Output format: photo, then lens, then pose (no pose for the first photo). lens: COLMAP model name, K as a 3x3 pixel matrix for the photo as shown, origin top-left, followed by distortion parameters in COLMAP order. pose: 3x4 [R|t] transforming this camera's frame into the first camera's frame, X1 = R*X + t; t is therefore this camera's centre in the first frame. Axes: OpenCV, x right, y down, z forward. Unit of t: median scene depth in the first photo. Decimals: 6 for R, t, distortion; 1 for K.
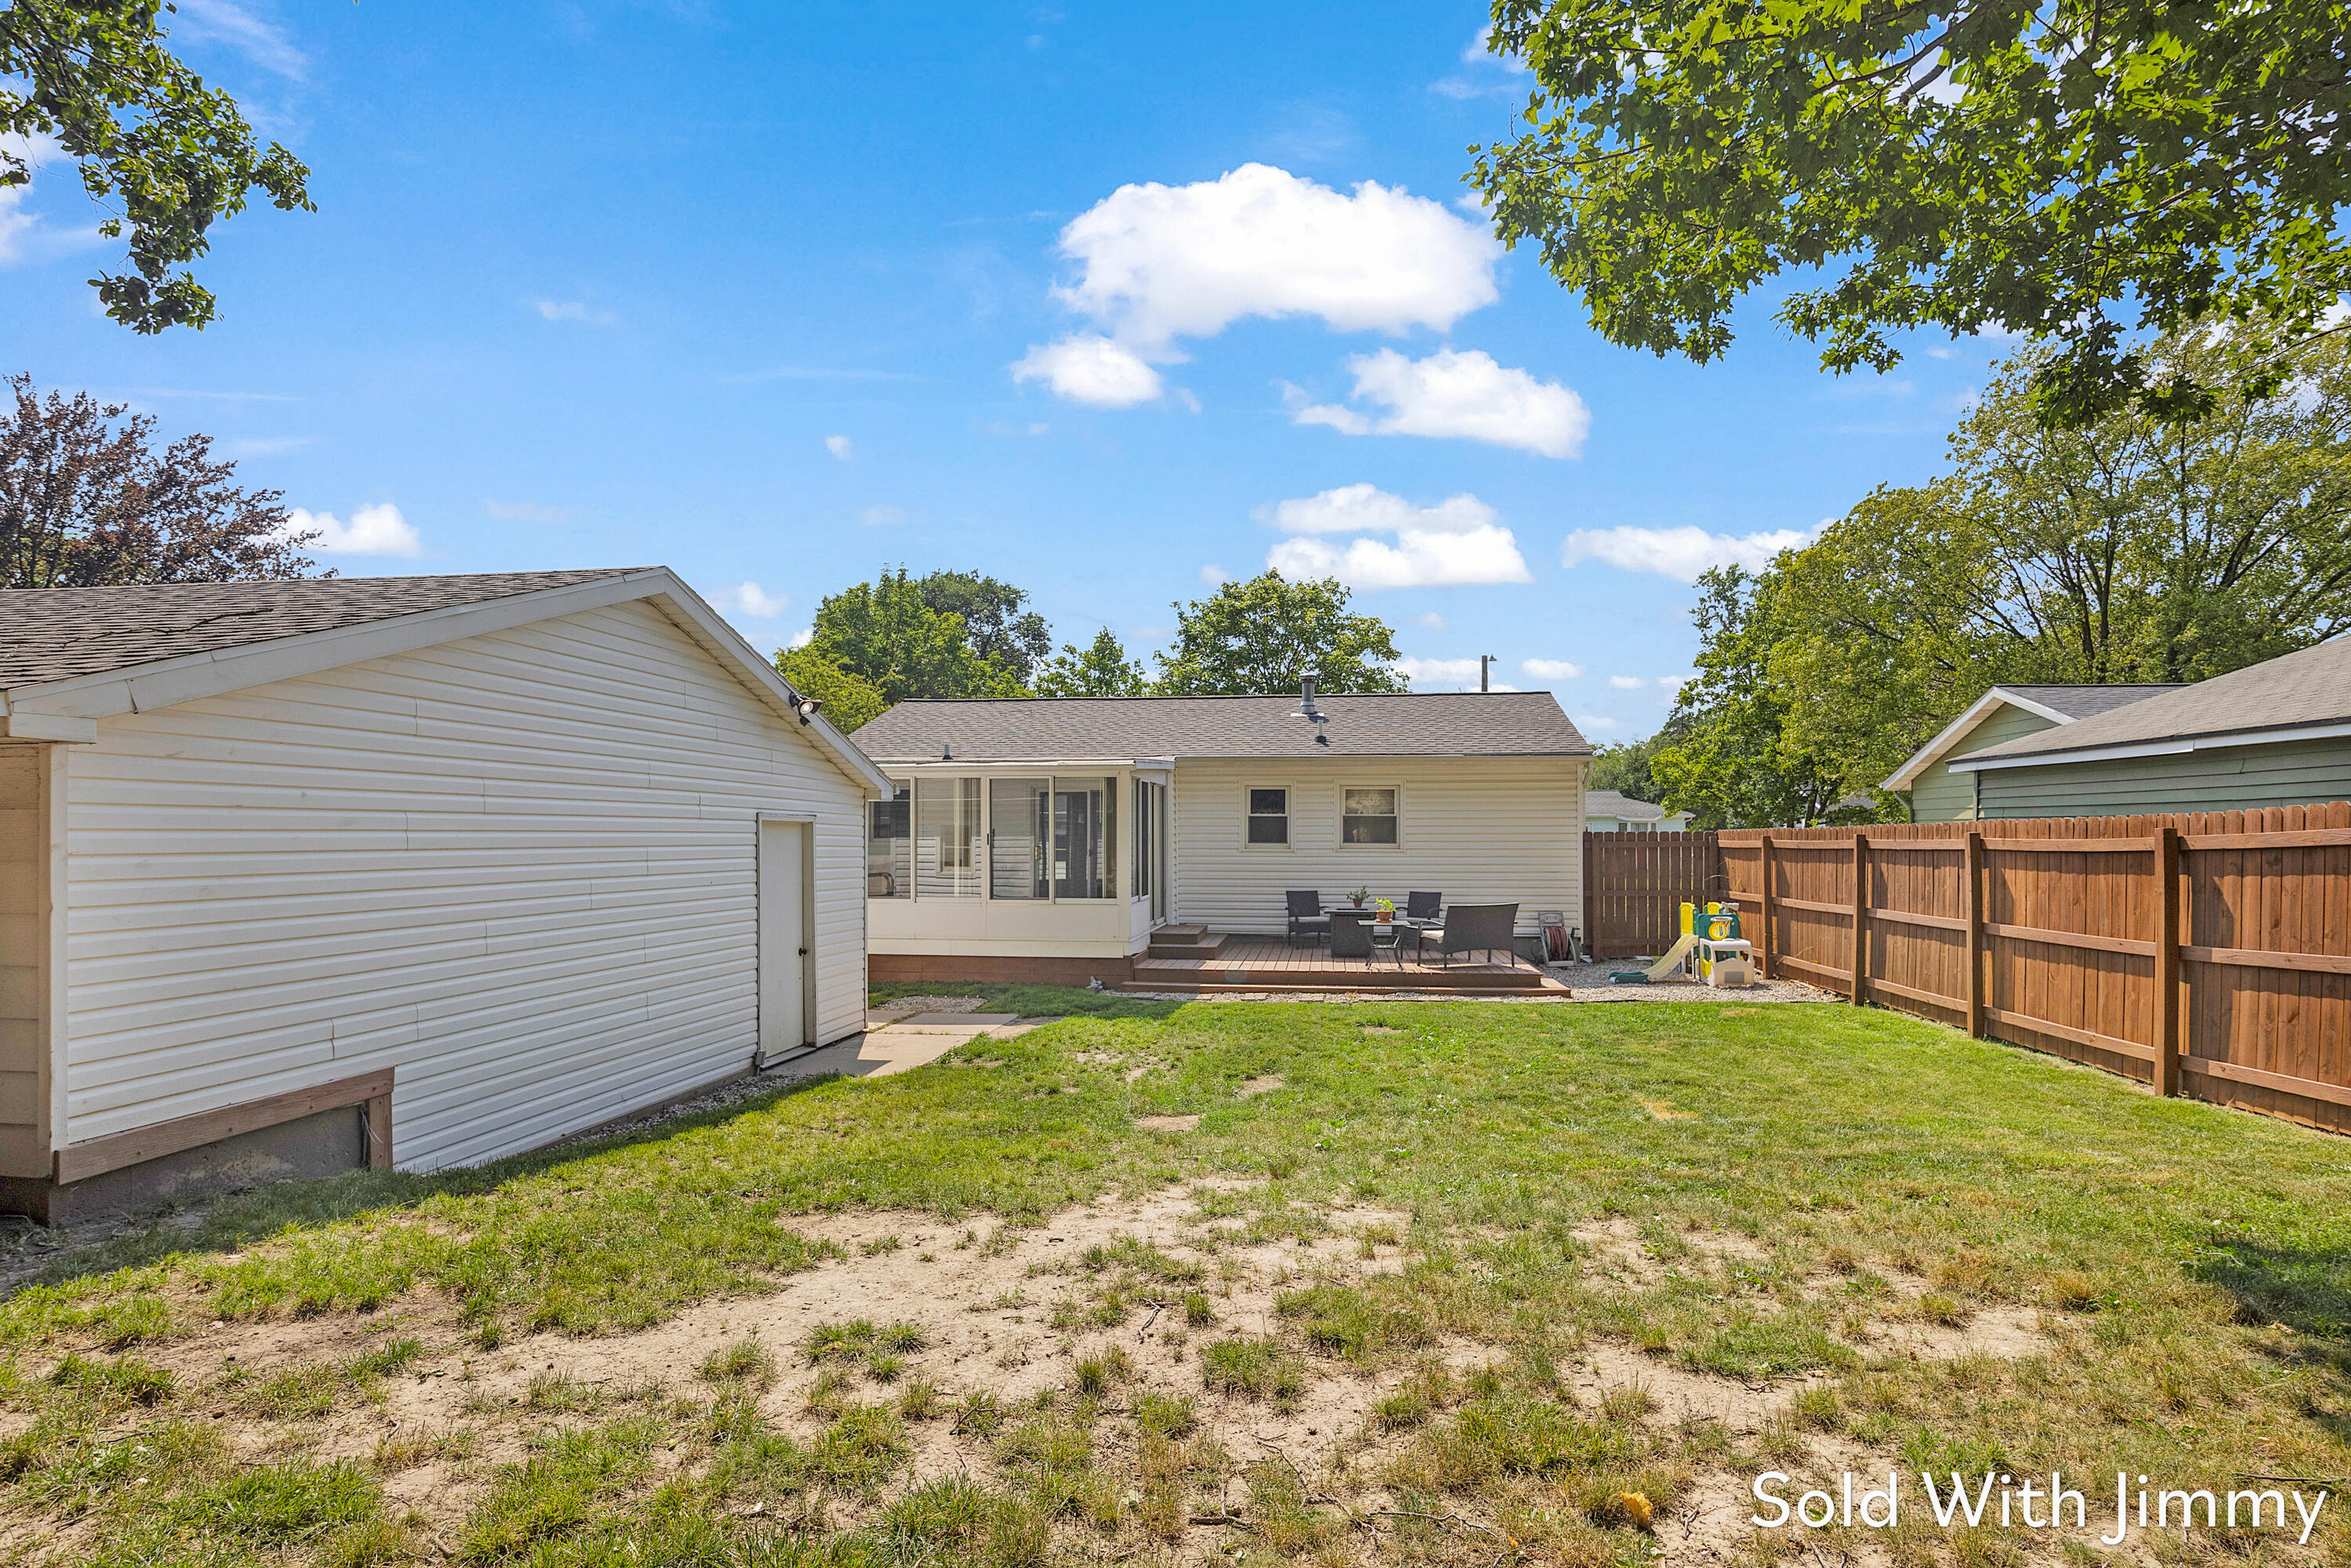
lens RADIAL K [[1191.7, 0, 1178.8], [0, 1191.7, 827.9], [0, 0, 1]] dist [-0.002245, -0.000473]
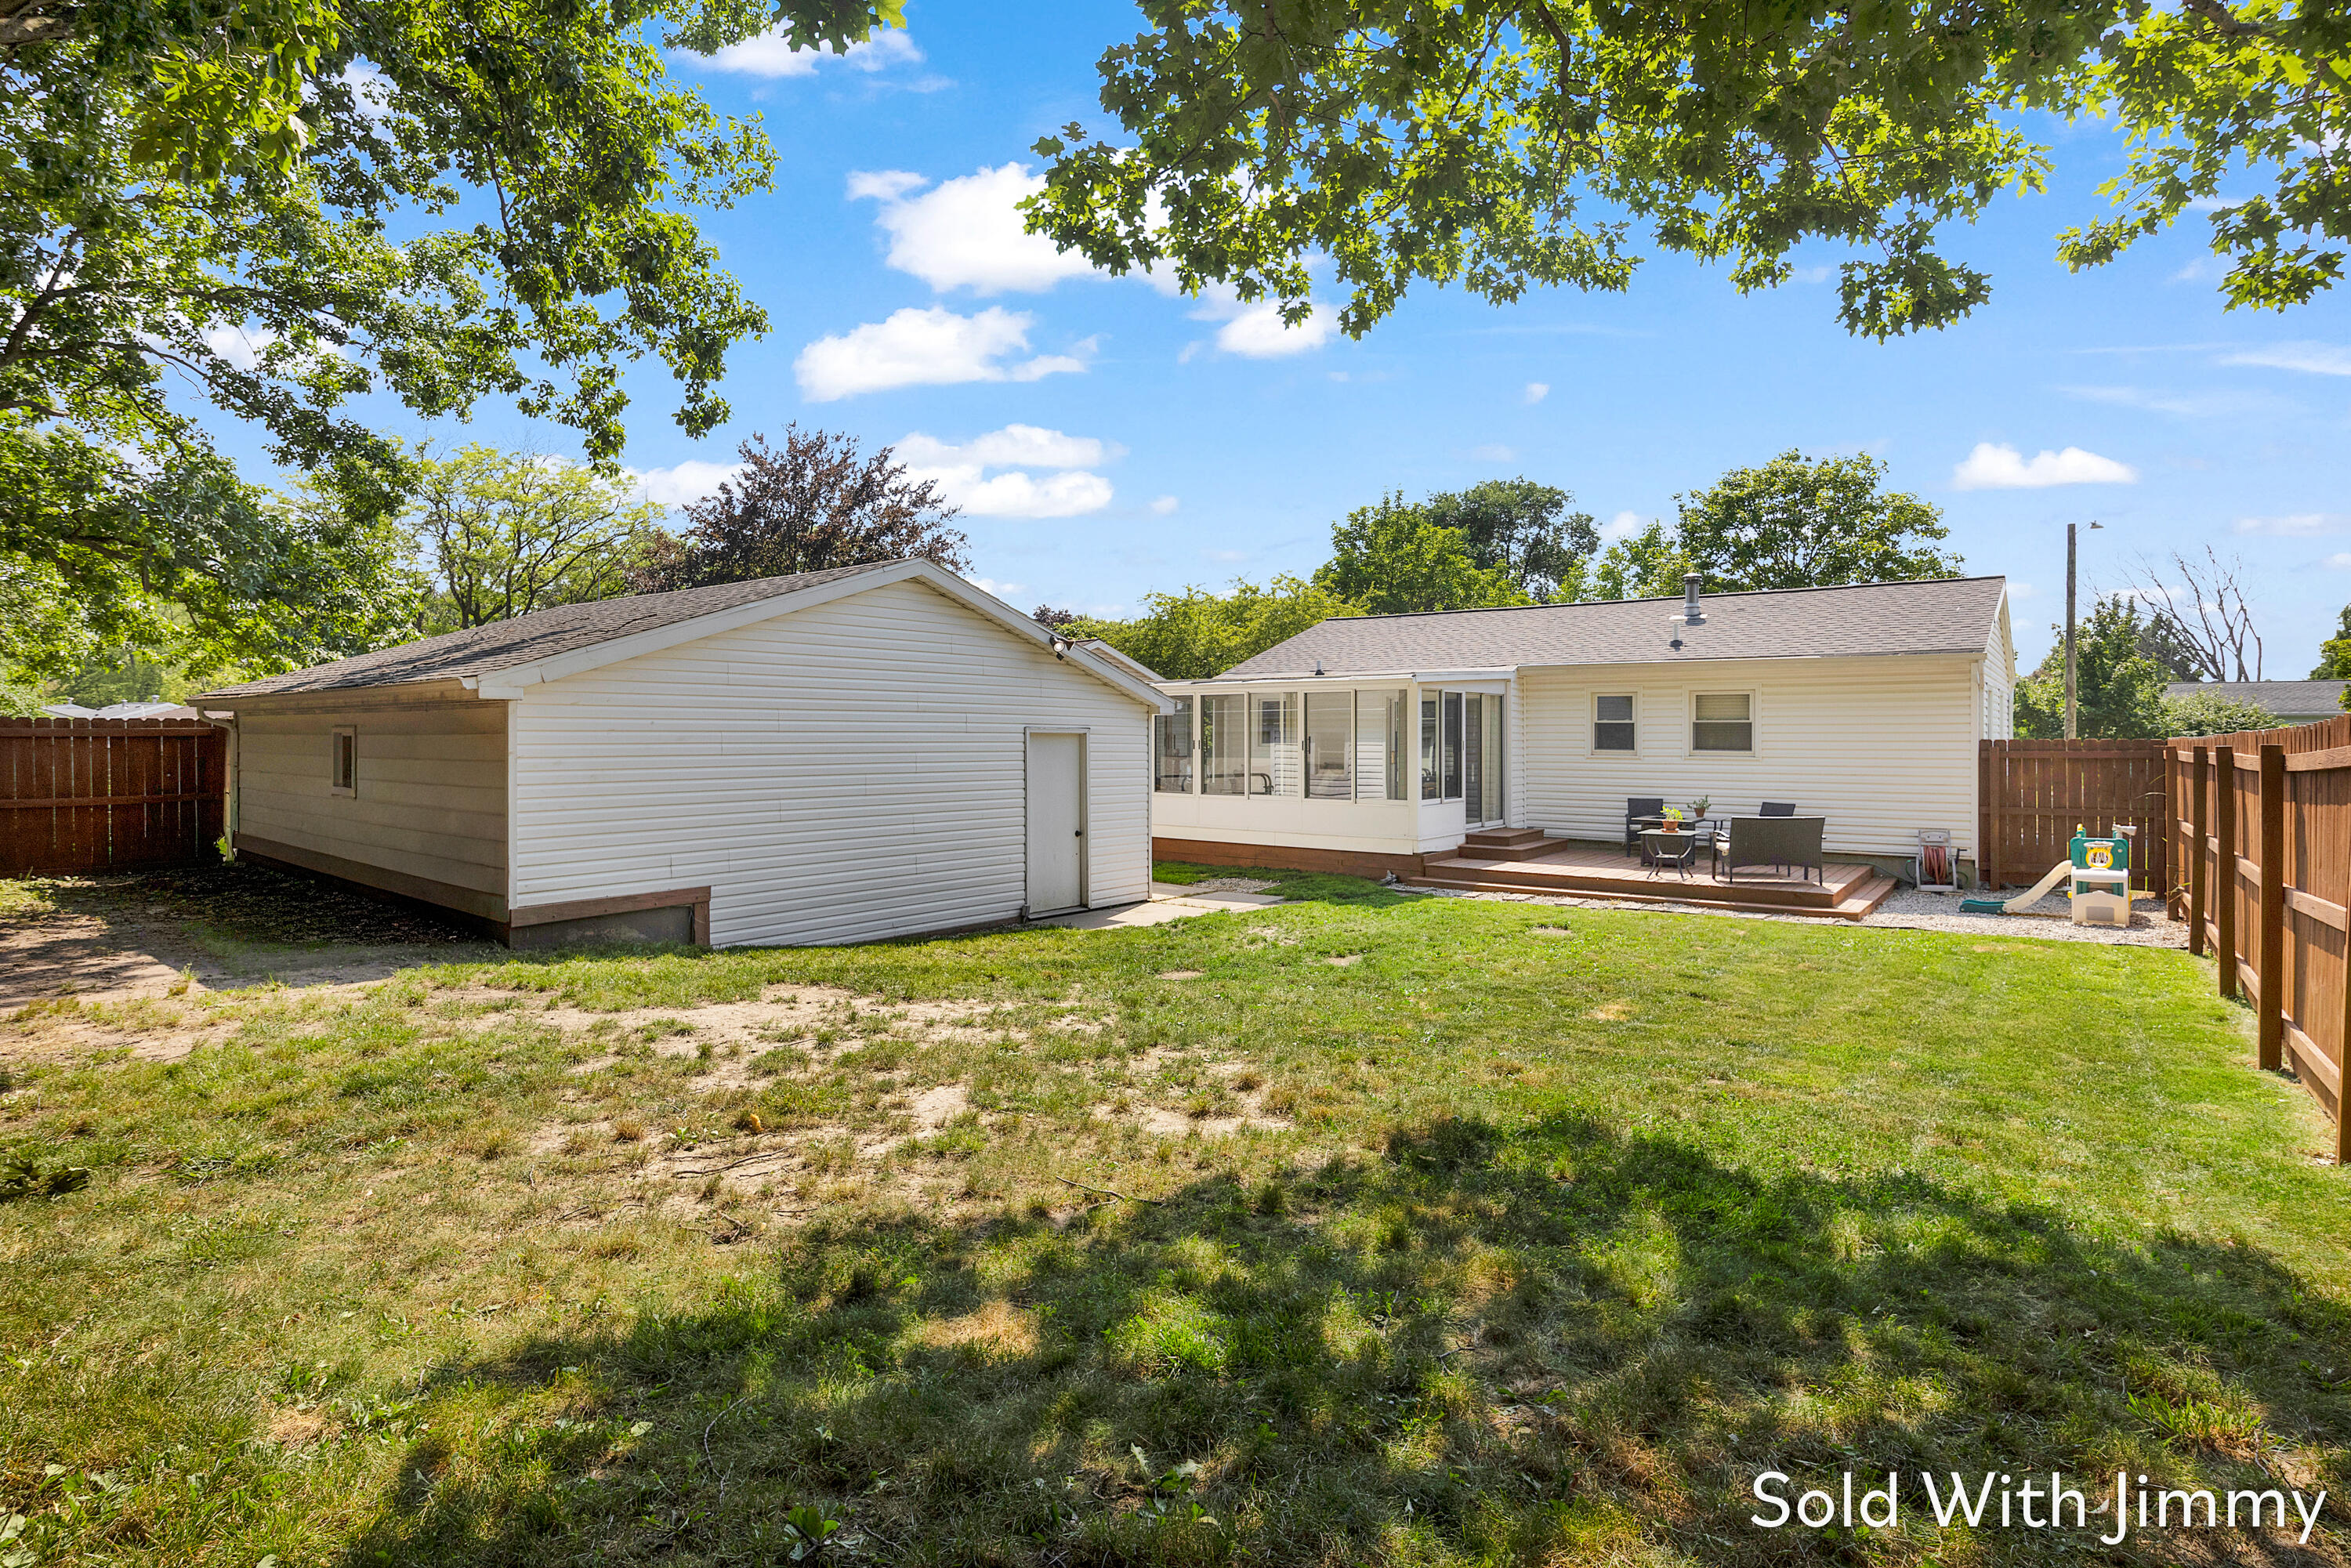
lens RADIAL K [[1170.3, 0, 1181.5], [0, 1170.3, 732.8], [0, 0, 1]] dist [-0.006868, -0.000515]
pose [[0.874196, 0.000328, -0.485573, 0.246333], [0.001407, 0.999994, 0.003208, -0.005786], [0.485571, -0.003487, 0.874190, -0.036083]]
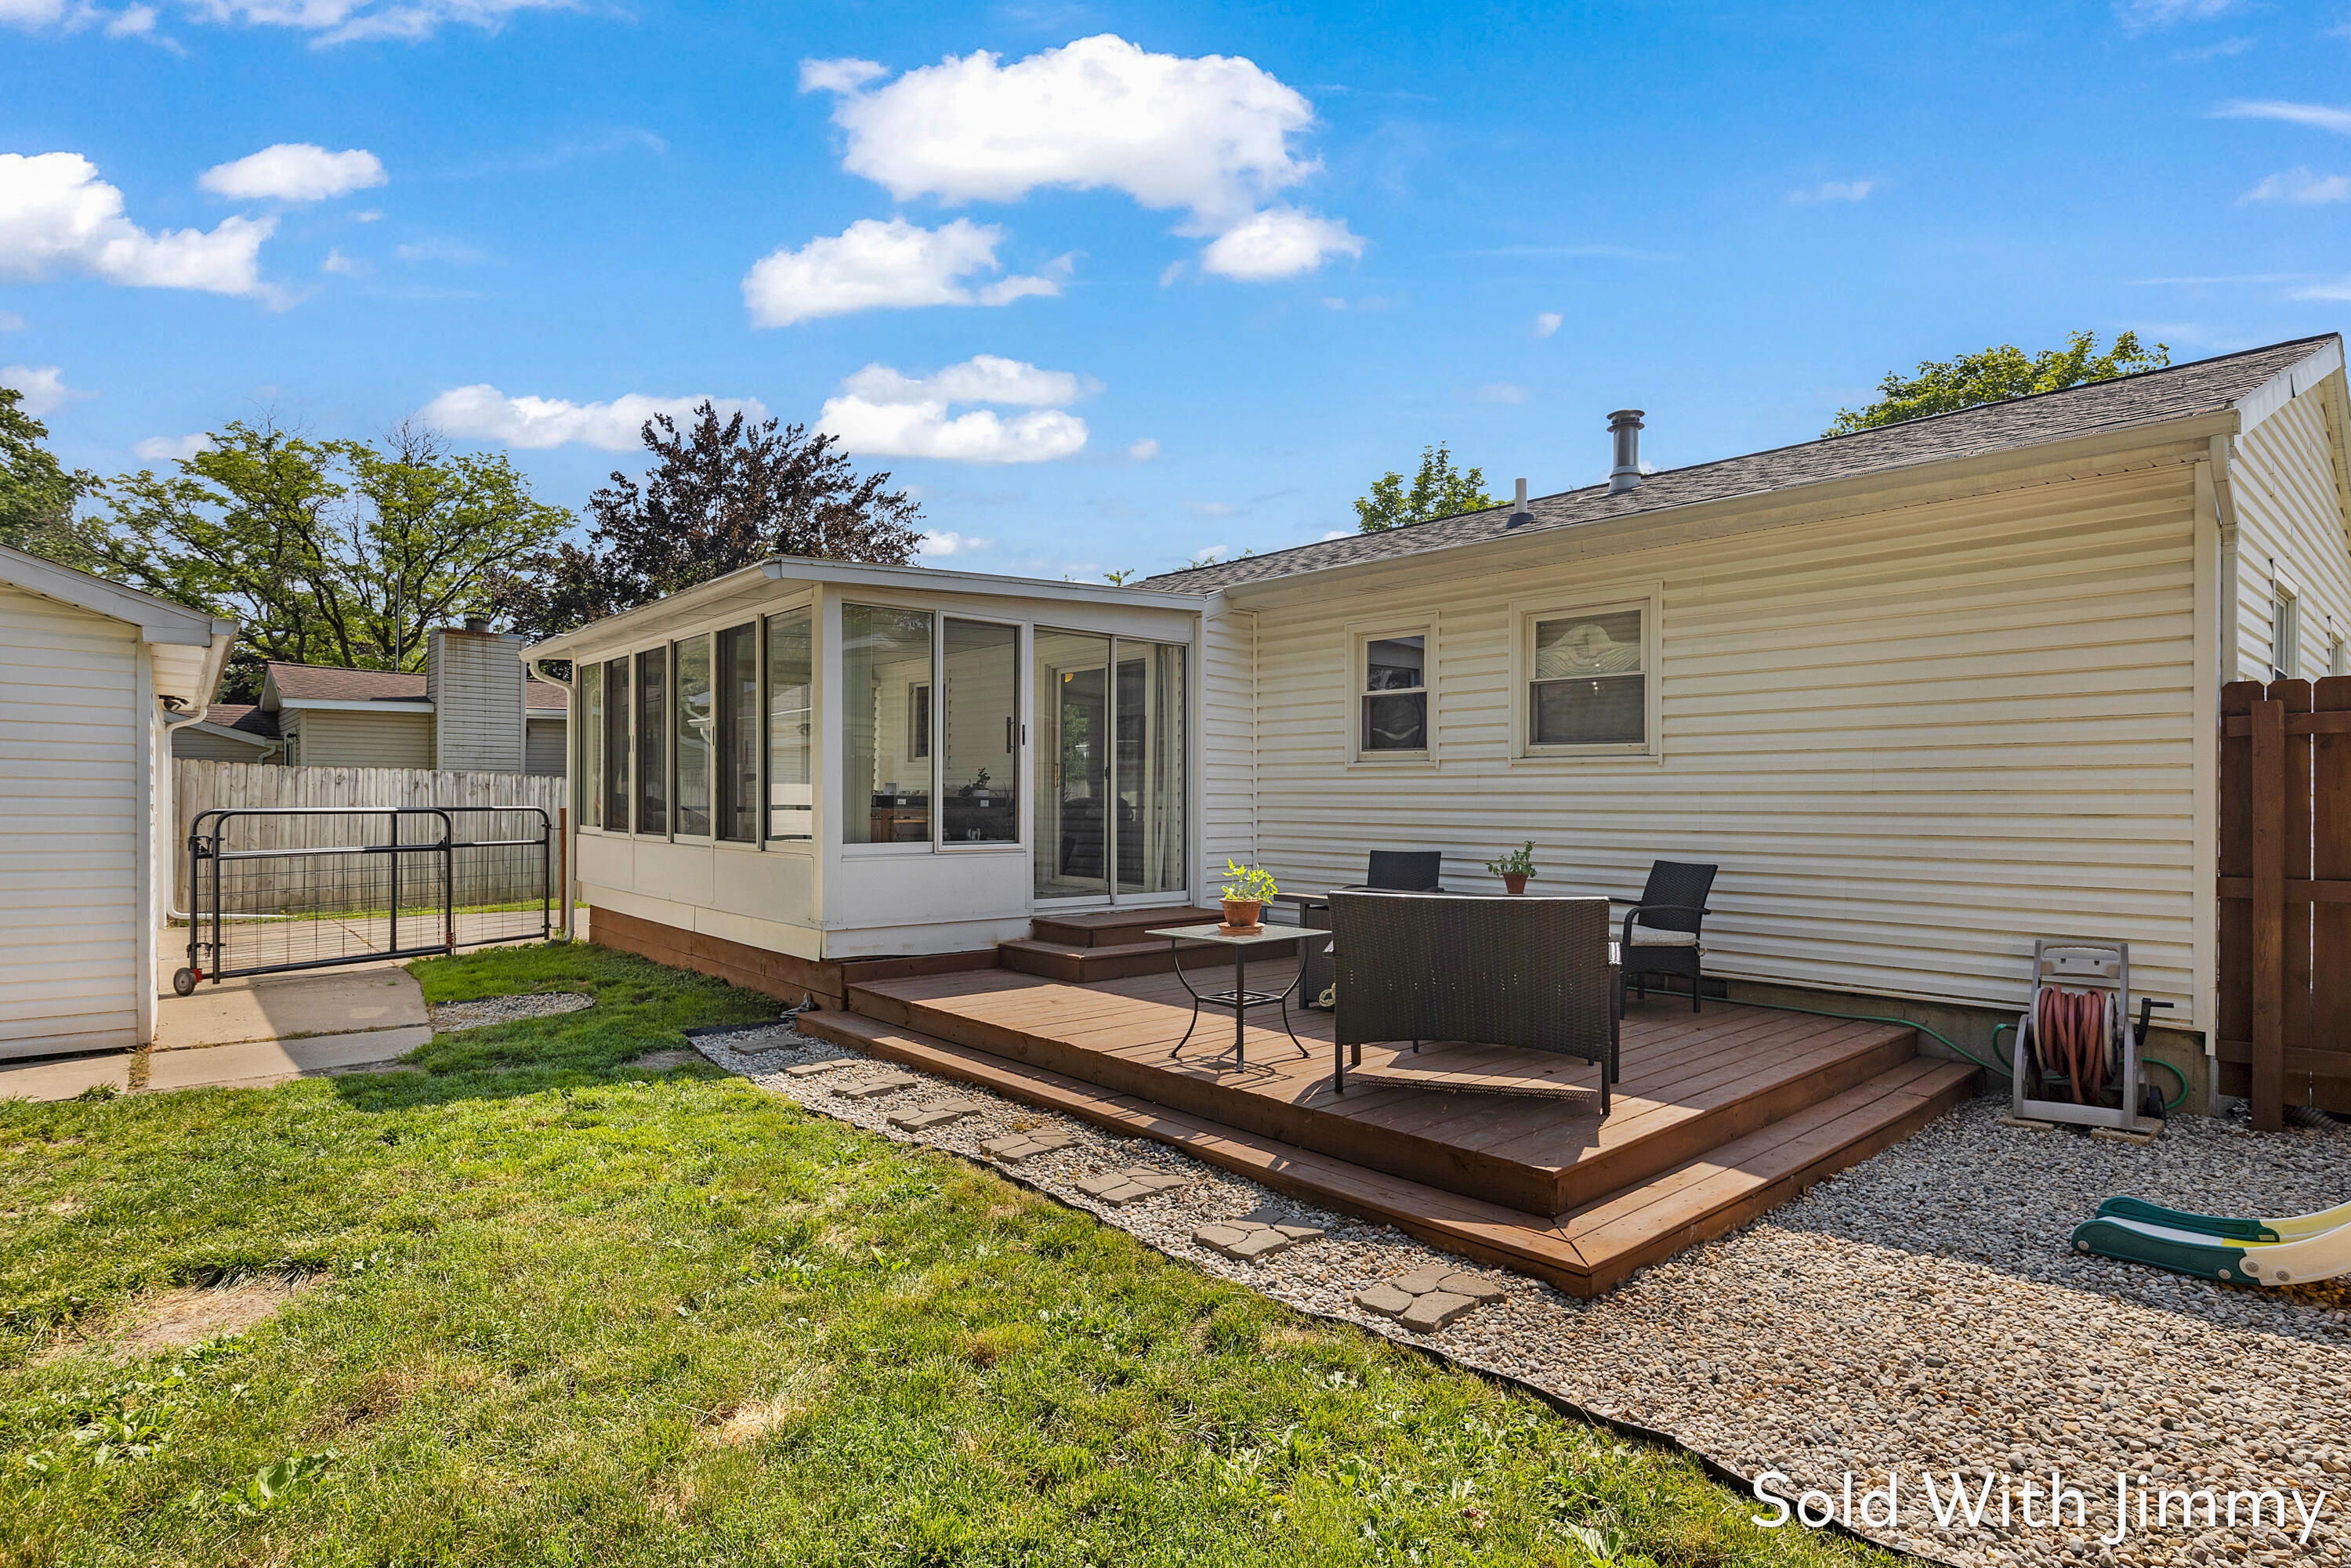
lens RADIAL K [[1192.8, 0, 1175.5], [0, 1192.8, 784.0], [0, 0, 1]] dist [0.003007, 0.000212]
pose [[0.767060, -0.002331, -0.641571, 0.335304], [-0.001380, 0.999985, -0.005282, 0.030878], [0.641574, 0.004937, 0.767046, 0.605115]]
